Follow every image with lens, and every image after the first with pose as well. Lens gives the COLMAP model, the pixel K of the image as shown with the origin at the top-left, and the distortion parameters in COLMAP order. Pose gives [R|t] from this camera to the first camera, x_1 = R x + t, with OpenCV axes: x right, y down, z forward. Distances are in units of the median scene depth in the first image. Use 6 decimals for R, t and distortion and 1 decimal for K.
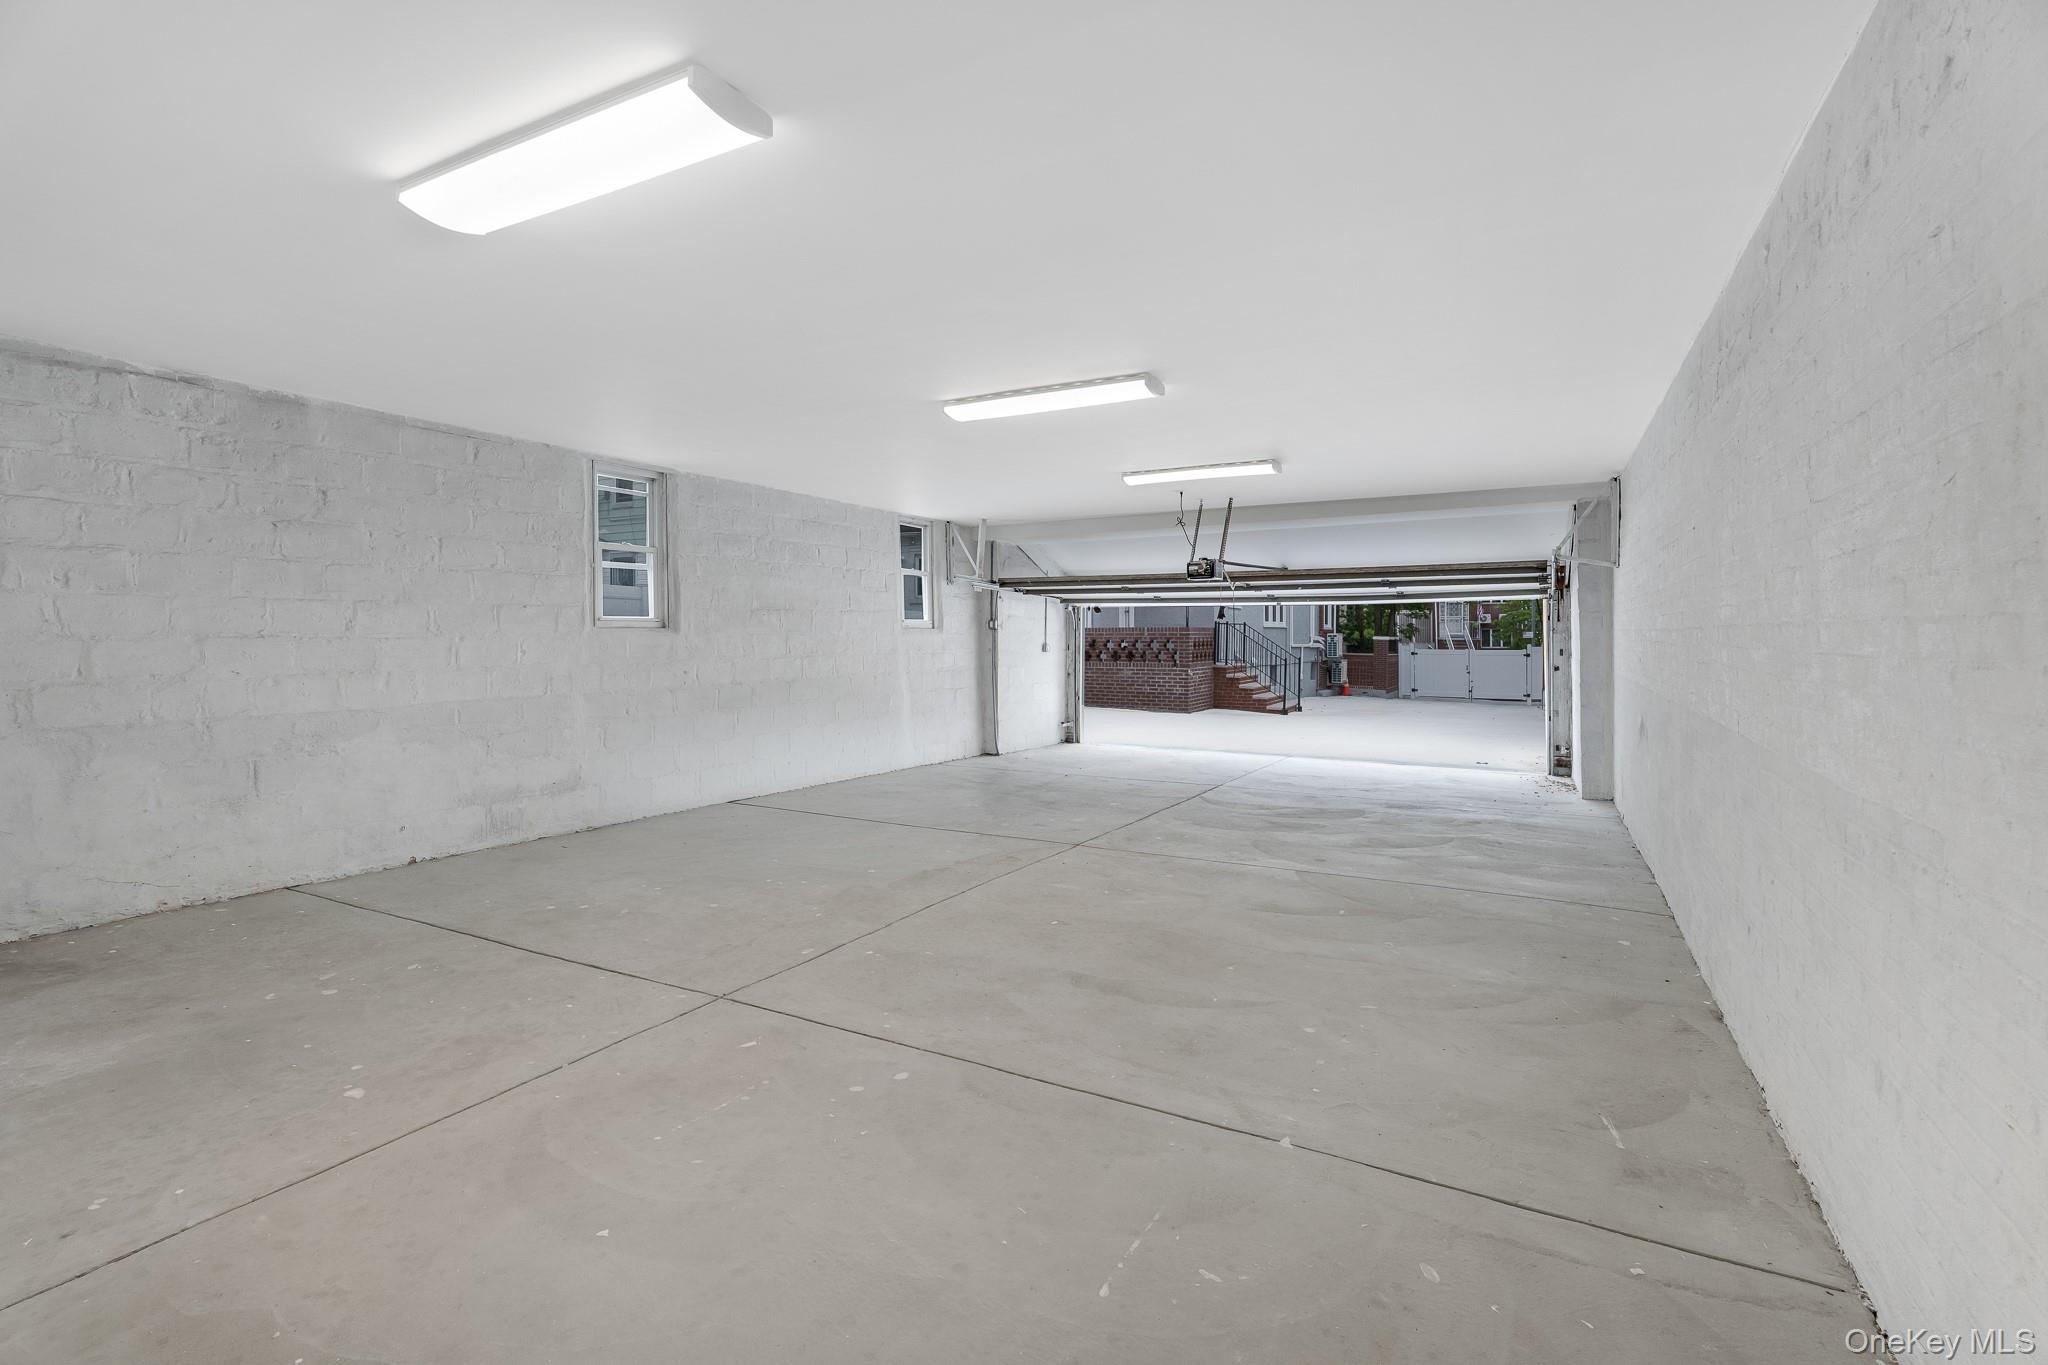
lens RADIAL K [[933.0, 0, 1041.5], [0, 933.0, 630.5], [0, 0, 1]] dist [0.000205, 0.000634]
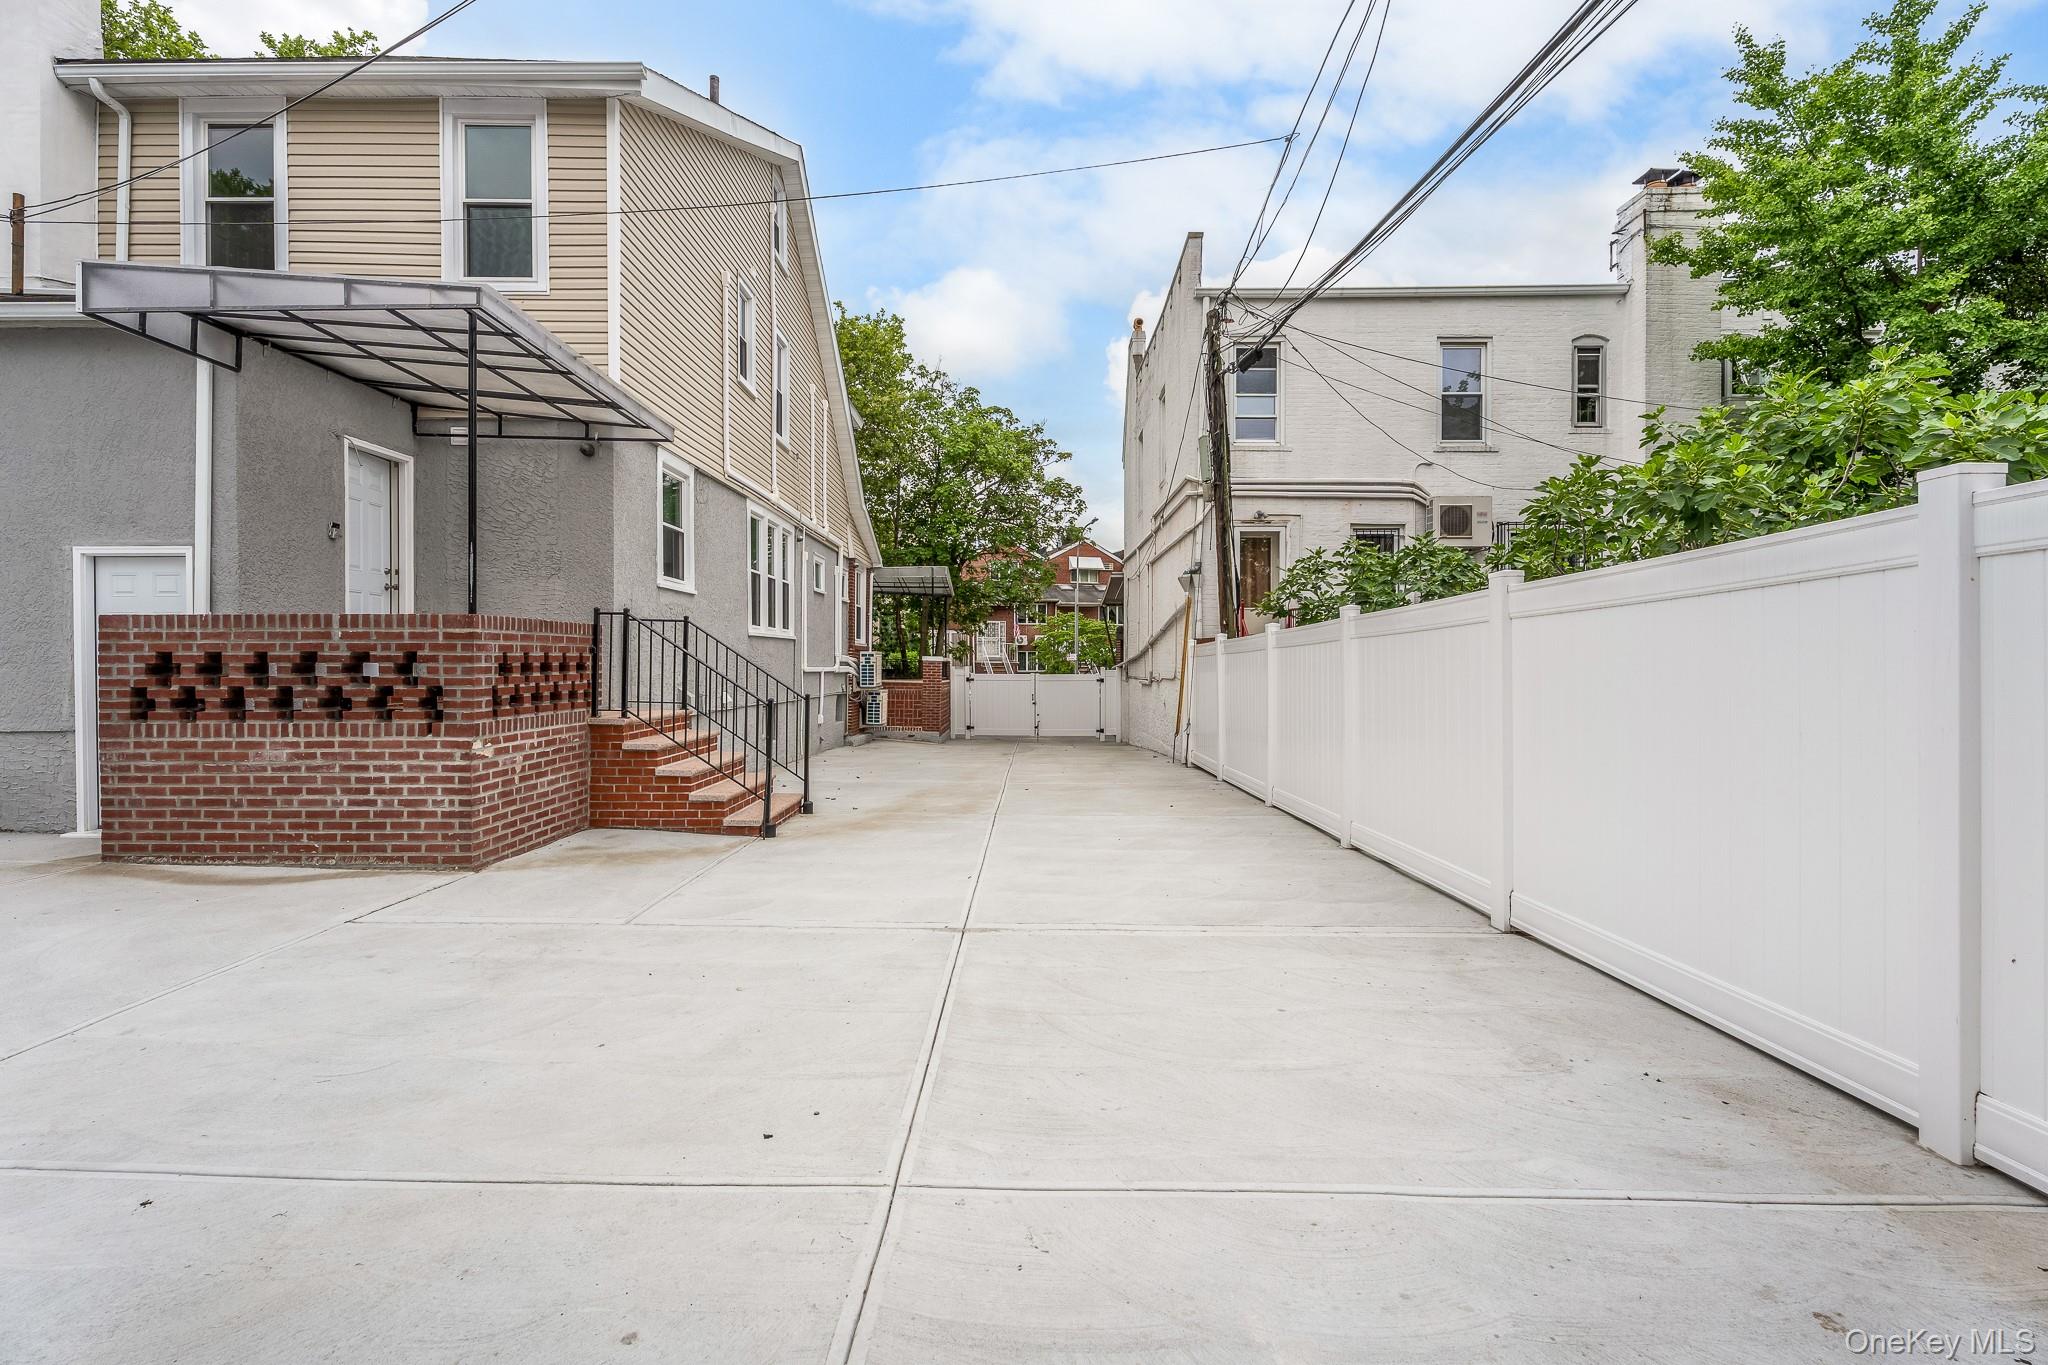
lens RADIAL K [[933.0, 0, 1041.5], [0, 933.0, 630.5], [0, 0, 1]] dist [0.000205, 0.000634]
pose [[0.879976, 0.014844, 0.474787, 0.124909], [-0.002010, 0.999619, -0.027527, 0.007636], [-0.475014, 0.023269, 0.879670, 0.424755]]
